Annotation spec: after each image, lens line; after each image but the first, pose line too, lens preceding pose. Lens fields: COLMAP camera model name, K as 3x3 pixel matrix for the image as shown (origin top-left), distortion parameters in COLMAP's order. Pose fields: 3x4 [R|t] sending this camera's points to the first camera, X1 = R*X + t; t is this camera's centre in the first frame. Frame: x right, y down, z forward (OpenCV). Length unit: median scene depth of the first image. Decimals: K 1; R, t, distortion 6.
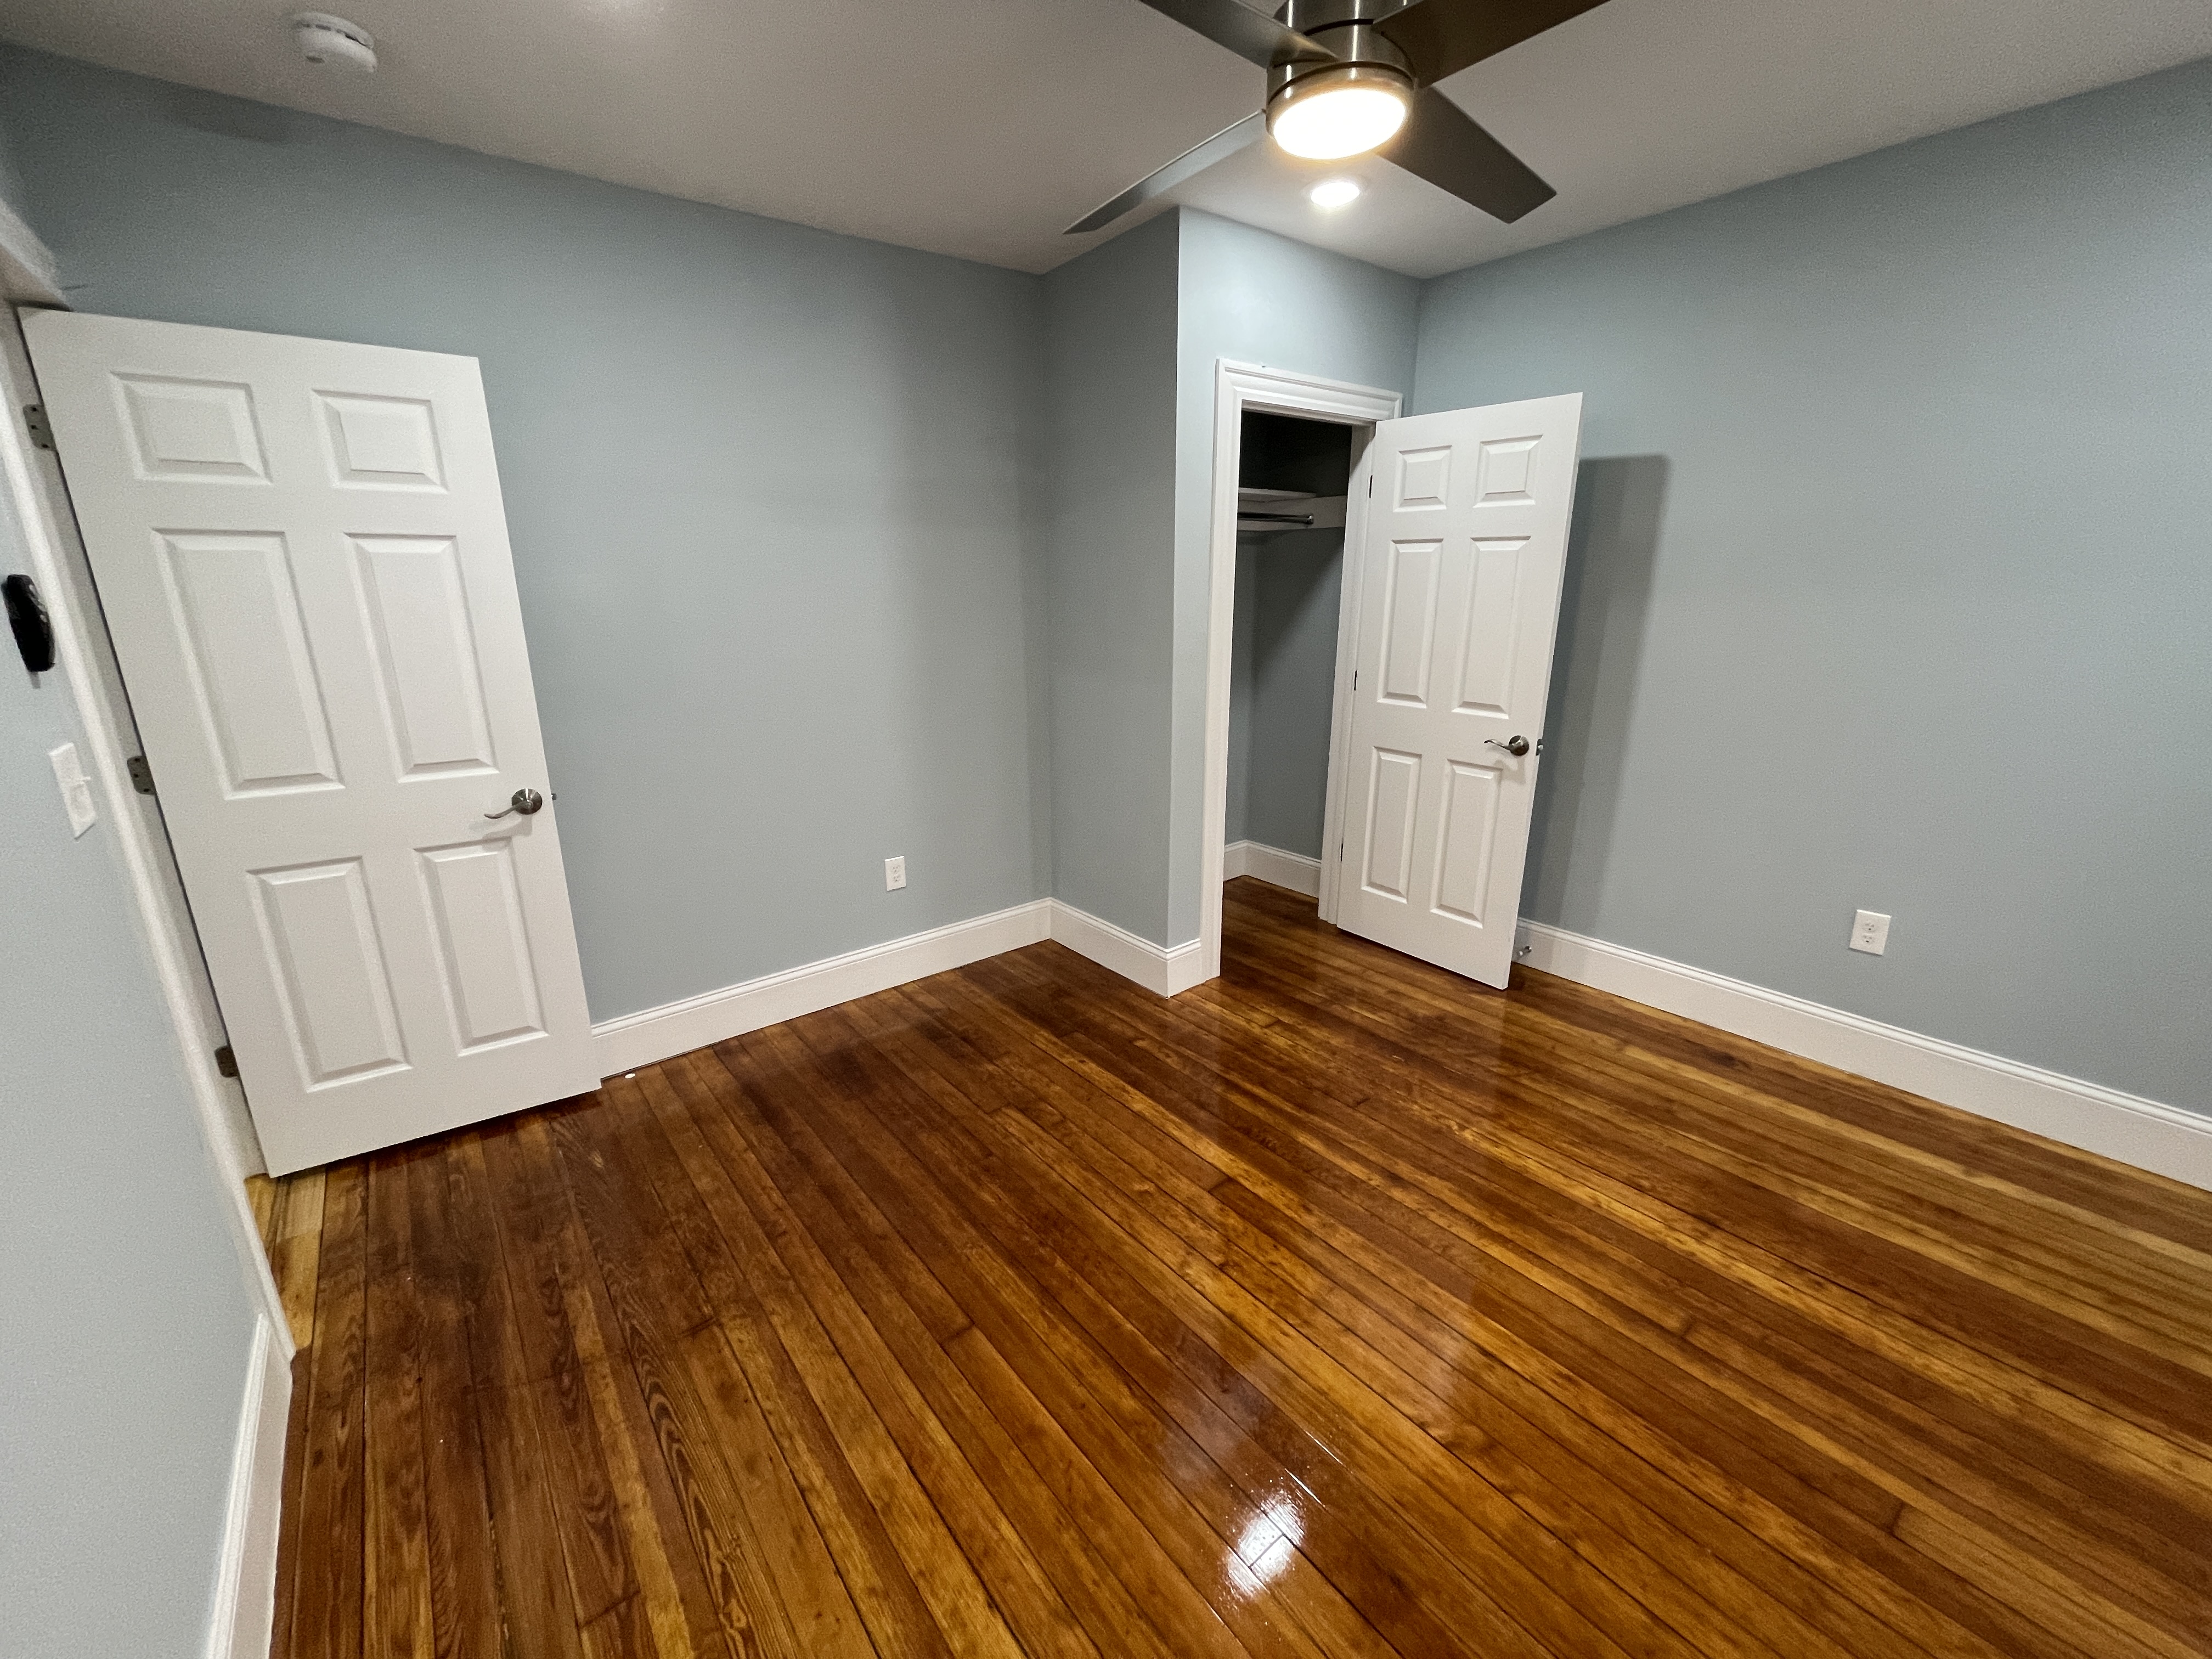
lens RADIAL K [[890.7, 0, 1104.5], [0, 890.7, 826.9], [0, 0, 1]] dist [-0.005588, 0.002224]
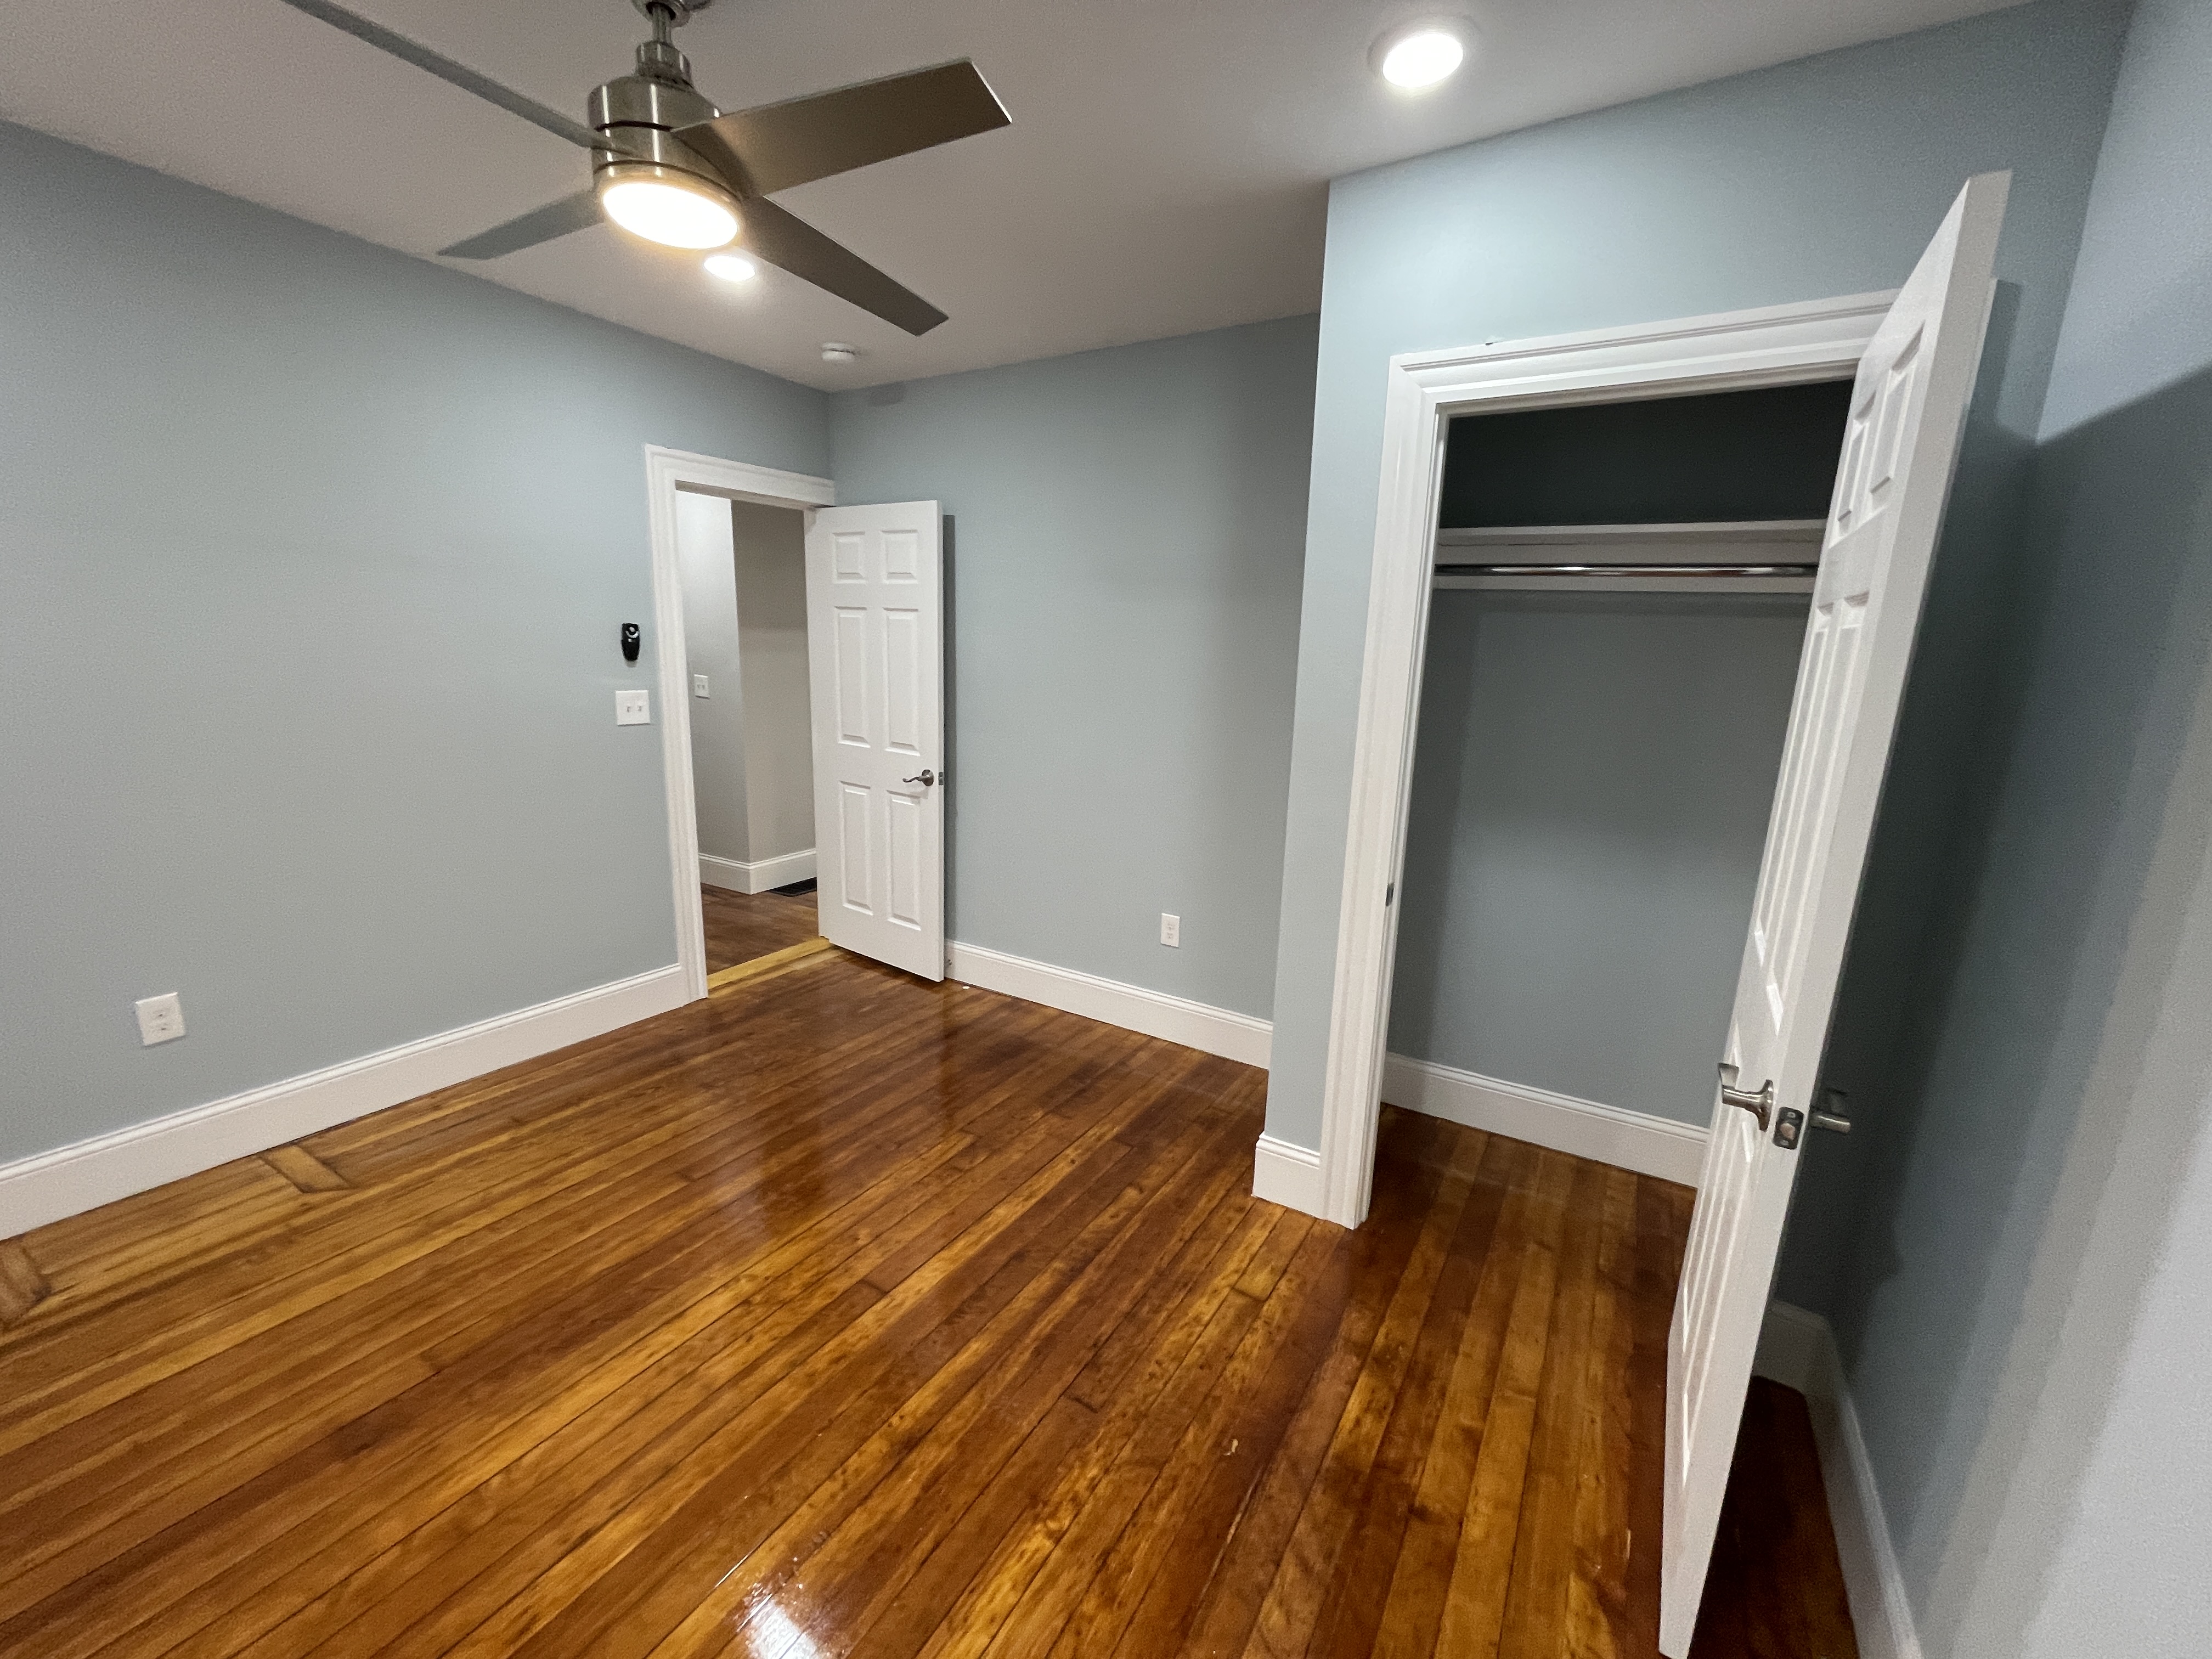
lens RADIAL K [[890.7, 0, 1099.8], [0, 890.7, 827.3], [0, 0, 1]] dist [-0.005588, 0.002224]
pose [[0.336411, 0.214665, -0.916922, 0.877668], [-0.292022, 0.949455, 0.115141, -0.208578], [0.895294, 0.229027, 0.382094, 0.686191]]
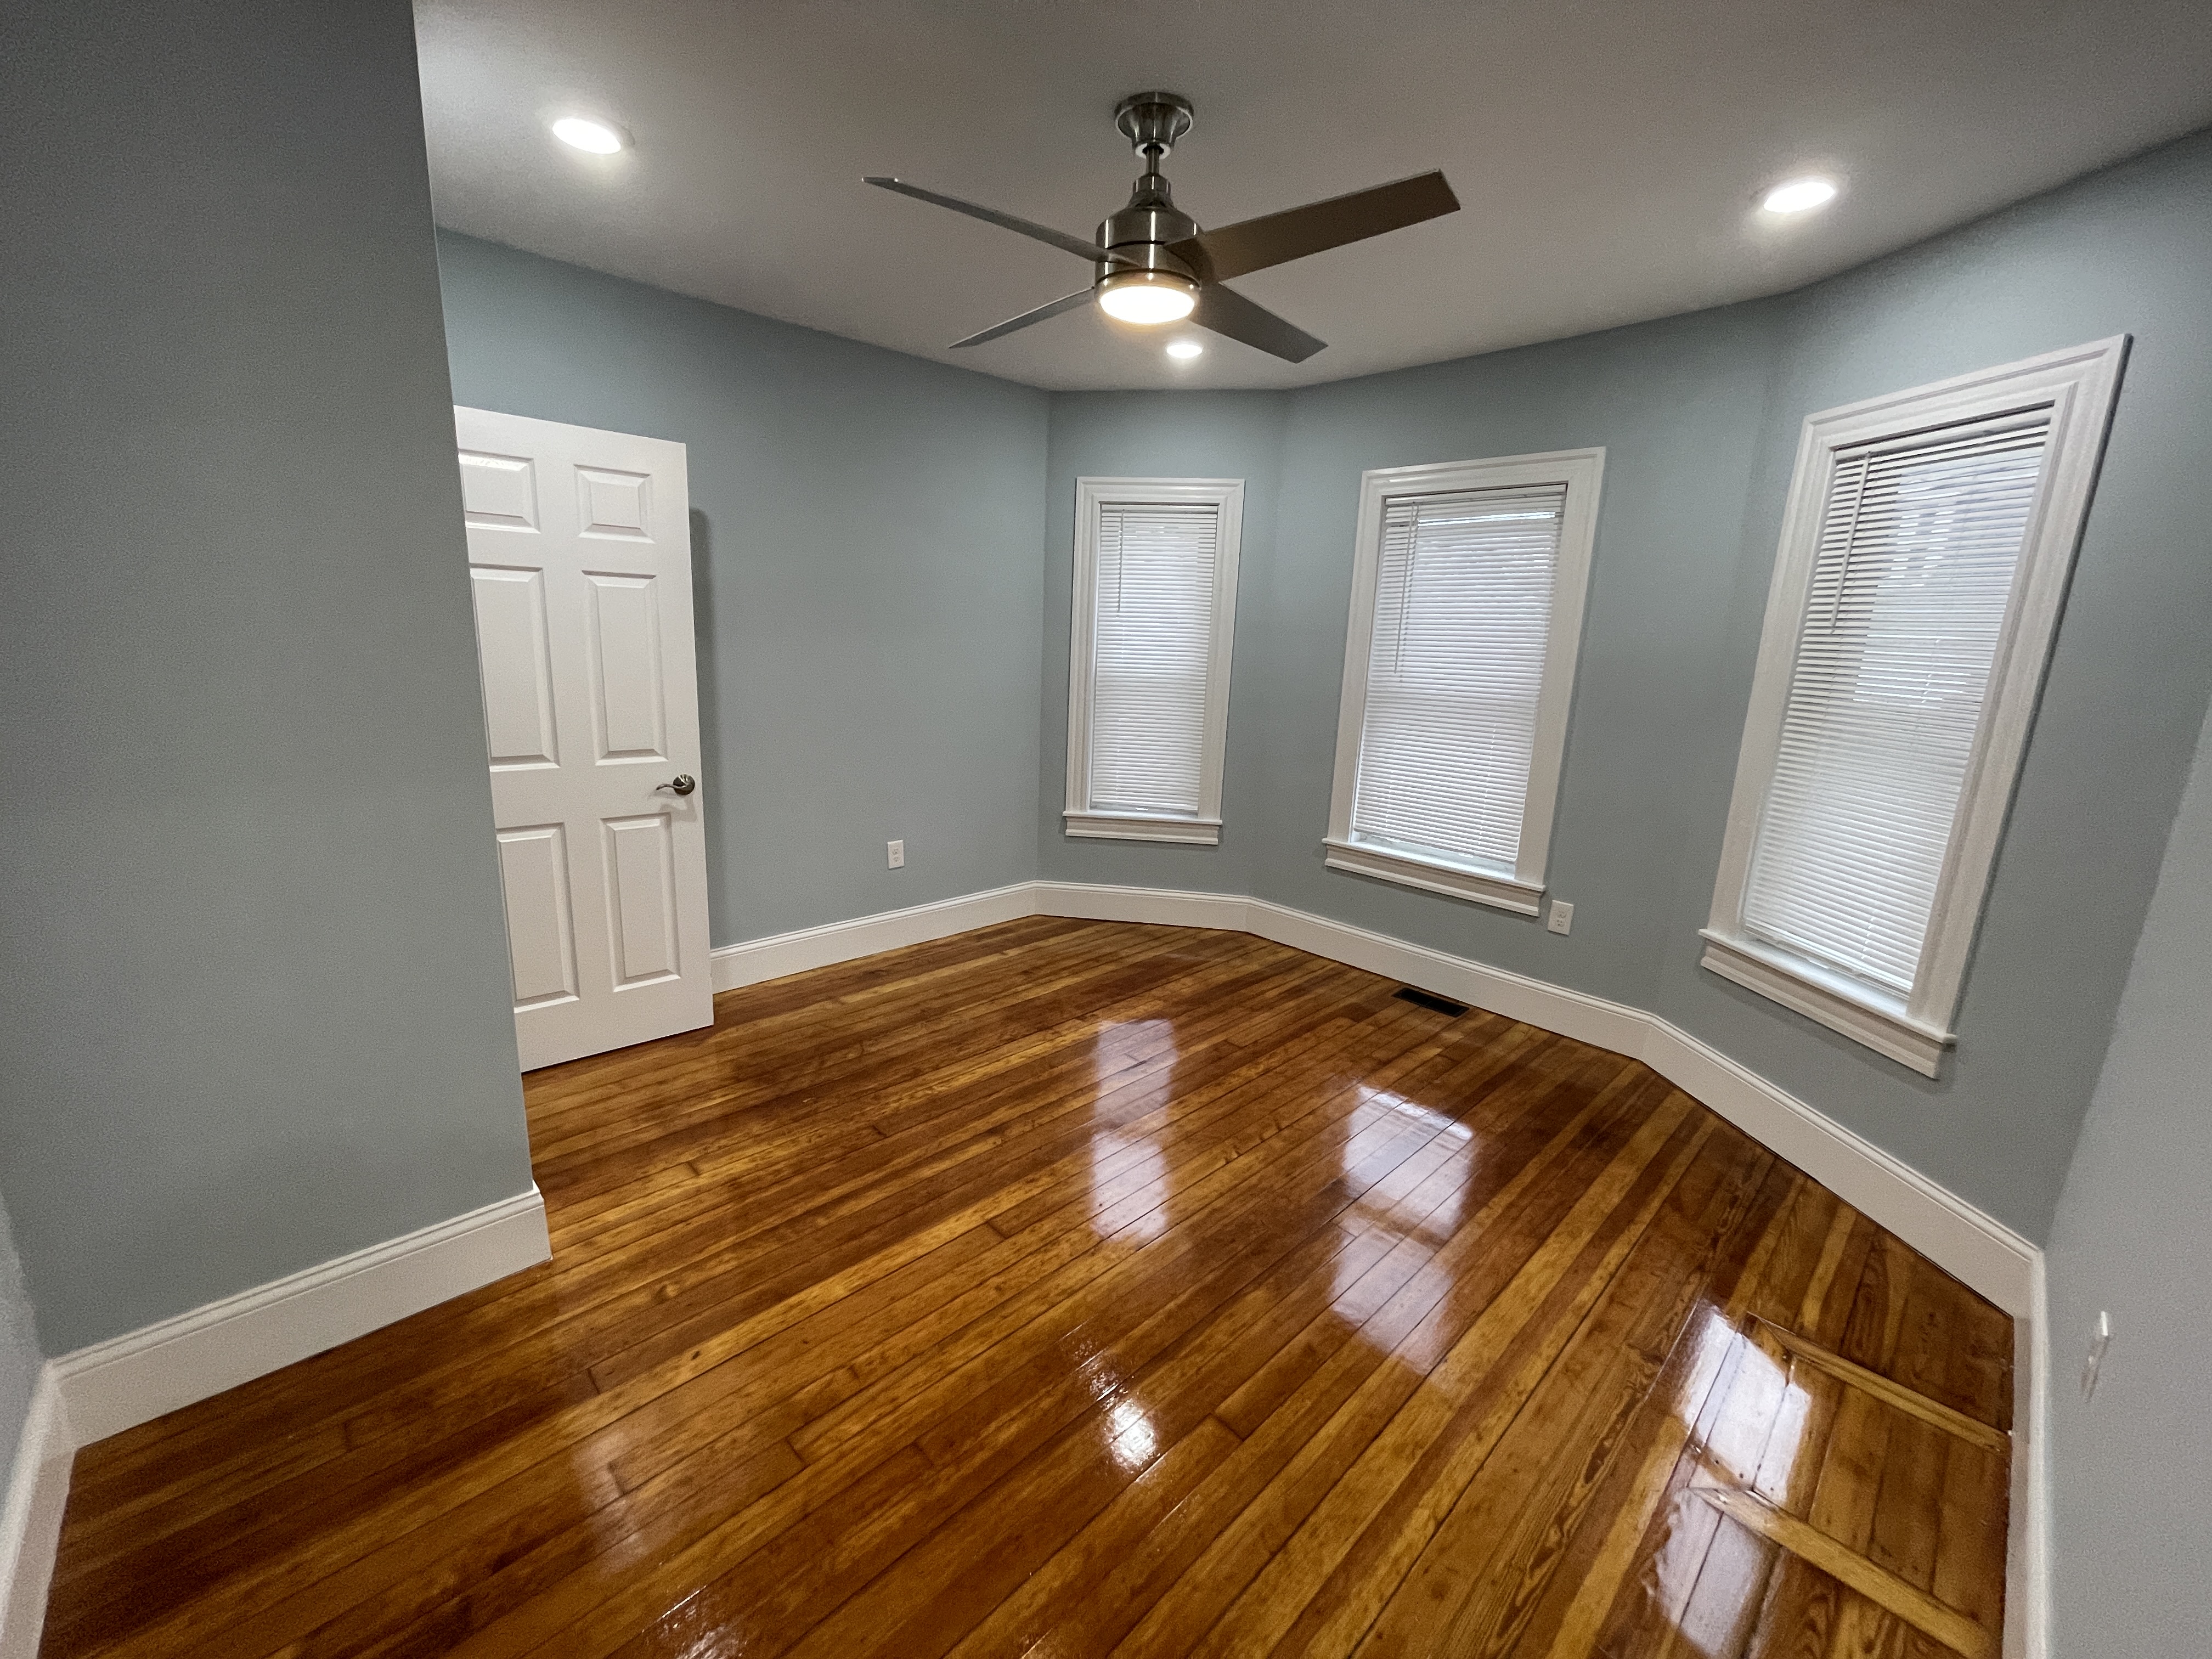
lens RADIAL K [[890.7, 0, 1095.3], [0, 890.7, 833.0], [0, 0, 1]] dist [-0.005588, 0.002224]
pose [[-0.084322, -0.219970, 0.971856, -0.689150], [0.236390, 0.943070, 0.233964, -0.205304], [-0.967993, 0.249465, -0.027523, 0.742862]]
